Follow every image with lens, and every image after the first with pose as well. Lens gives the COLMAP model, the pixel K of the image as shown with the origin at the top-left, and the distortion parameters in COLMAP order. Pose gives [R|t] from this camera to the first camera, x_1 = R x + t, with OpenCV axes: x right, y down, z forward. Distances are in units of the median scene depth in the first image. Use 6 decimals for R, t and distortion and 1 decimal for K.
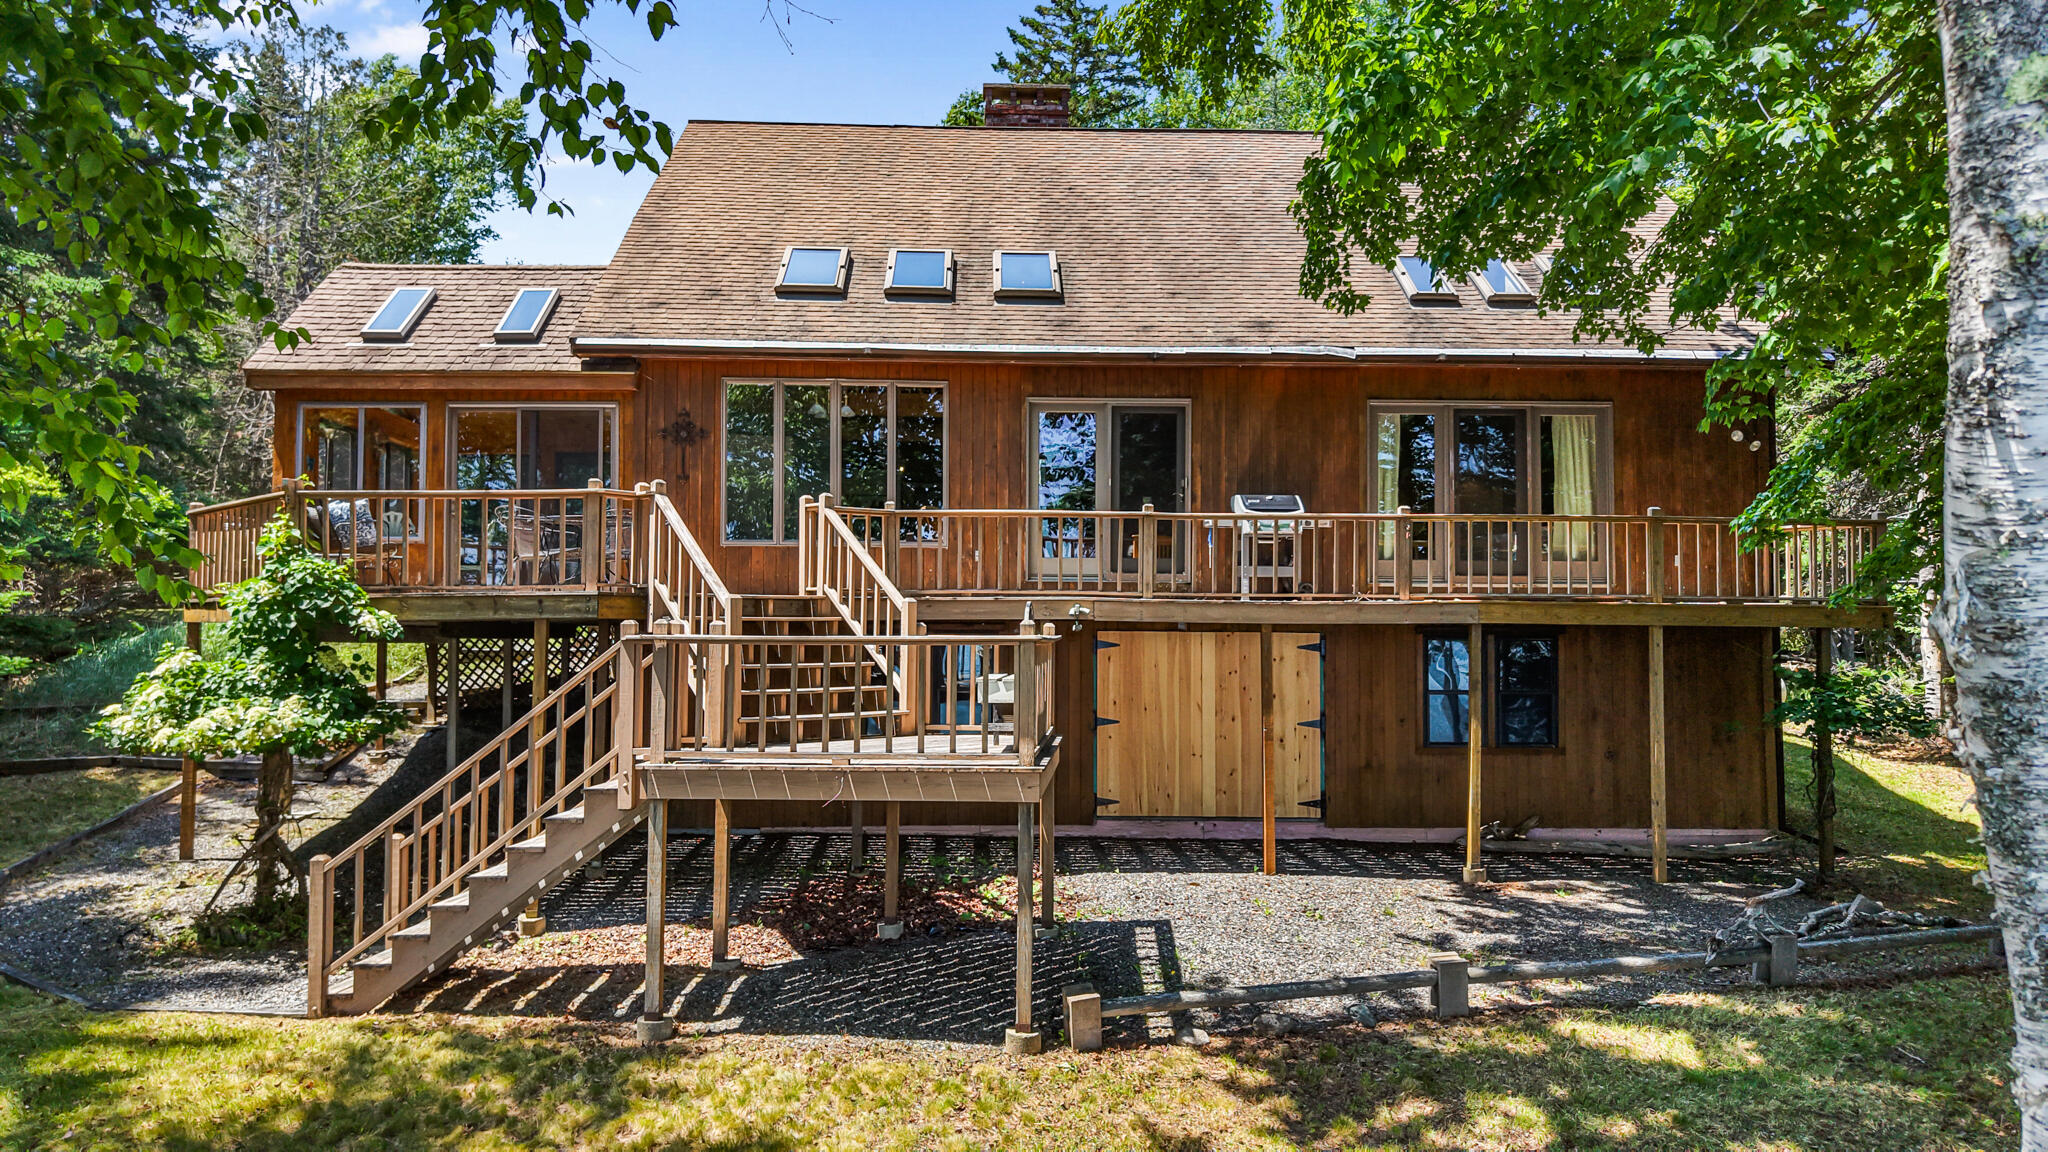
lens RADIAL K [[1346.7, 0, 1024.0], [0, 1346.7, 576.0], [0, 0, 1]] dist [0.140955, -0.277529]
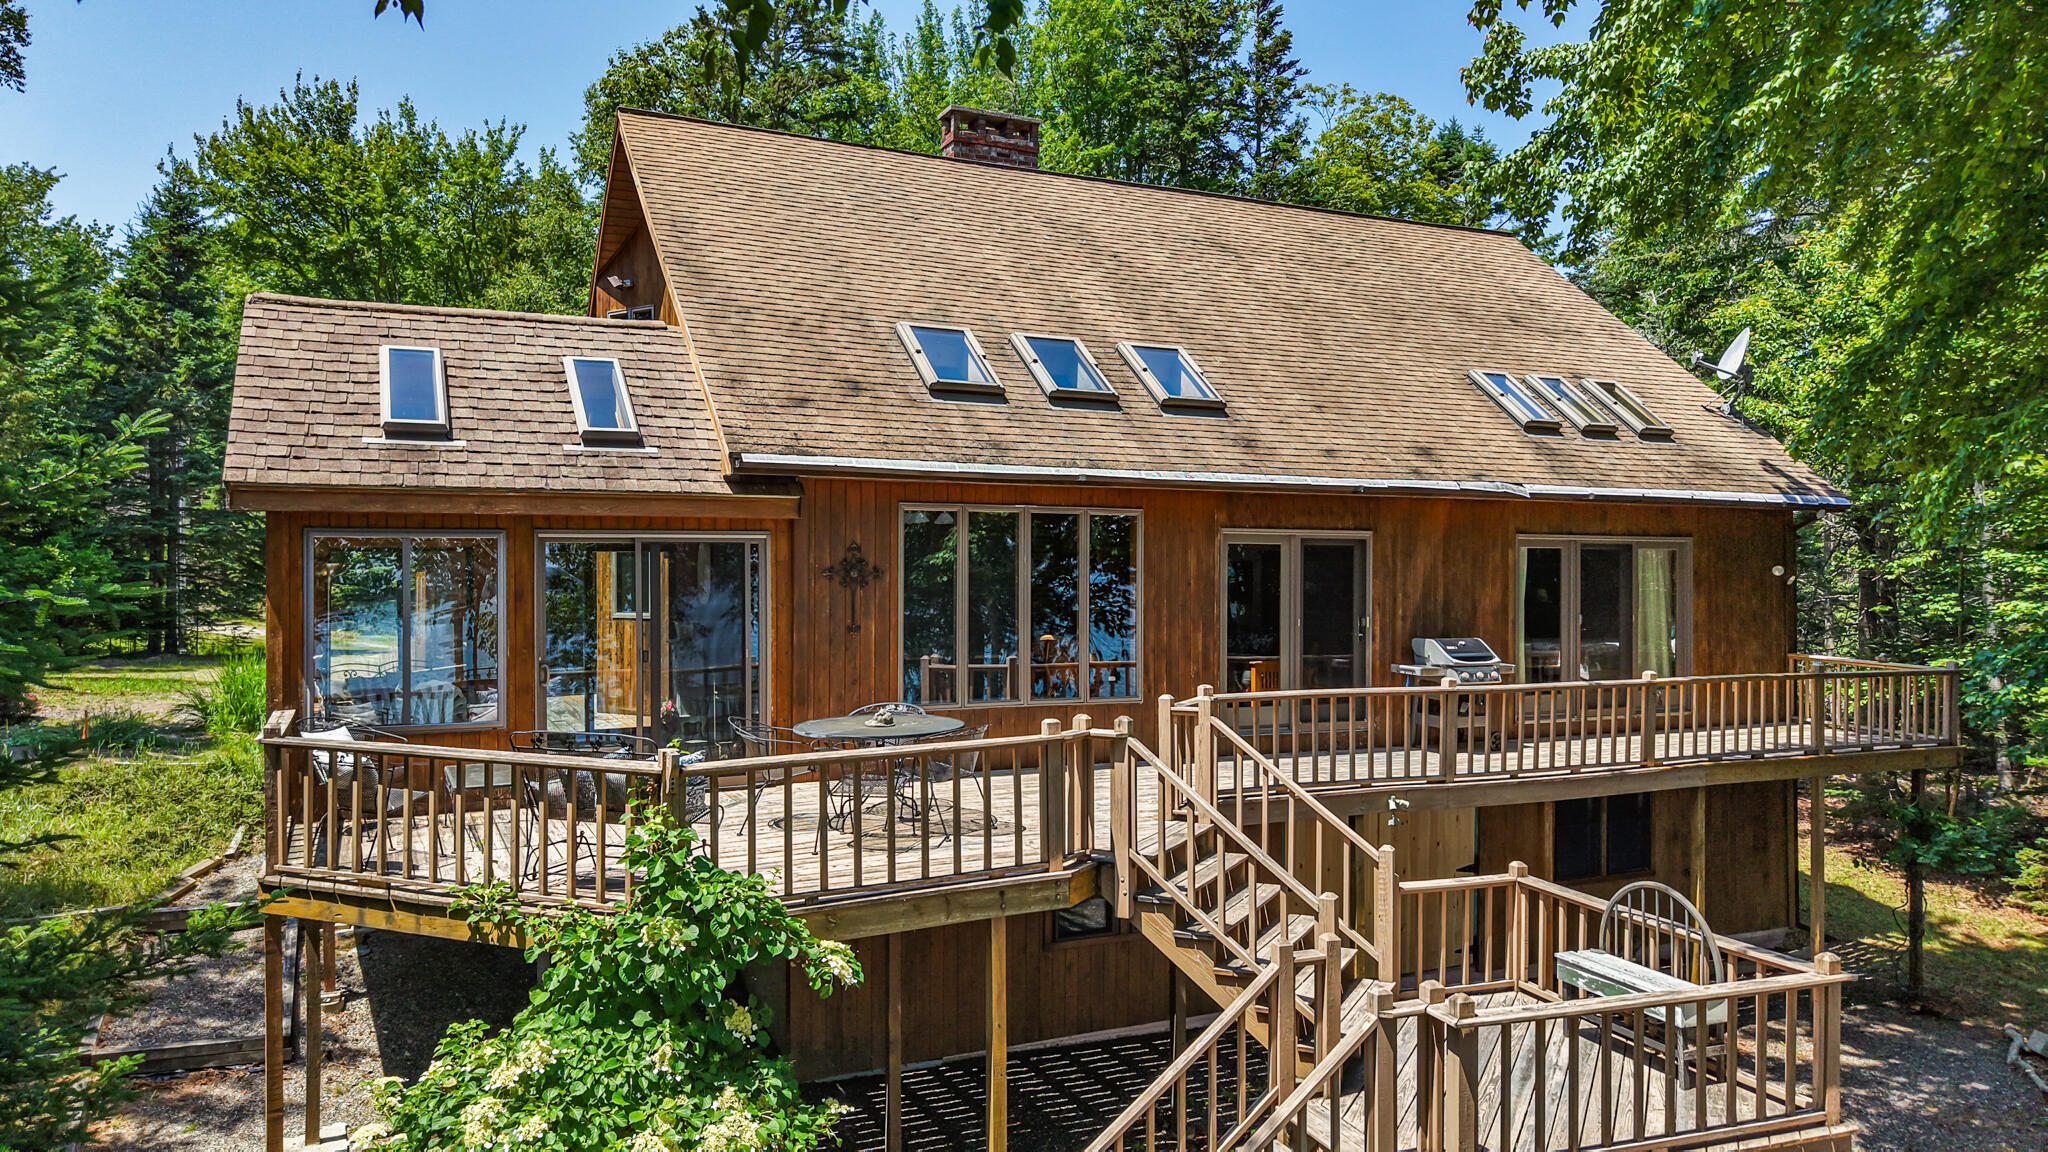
lens RADIAL K [[1346.7, 0, 1024.0], [0, 1346.7, 576.0], [0, 0, 1]] dist [0.140955, -0.277529]
pose [[0.923183, 0.000252, 0.384360, -0.459758], [-0.014148, 0.999344, 0.033324, -0.130531], [-0.384100, -0.036202, 0.922581, 0.240185]]
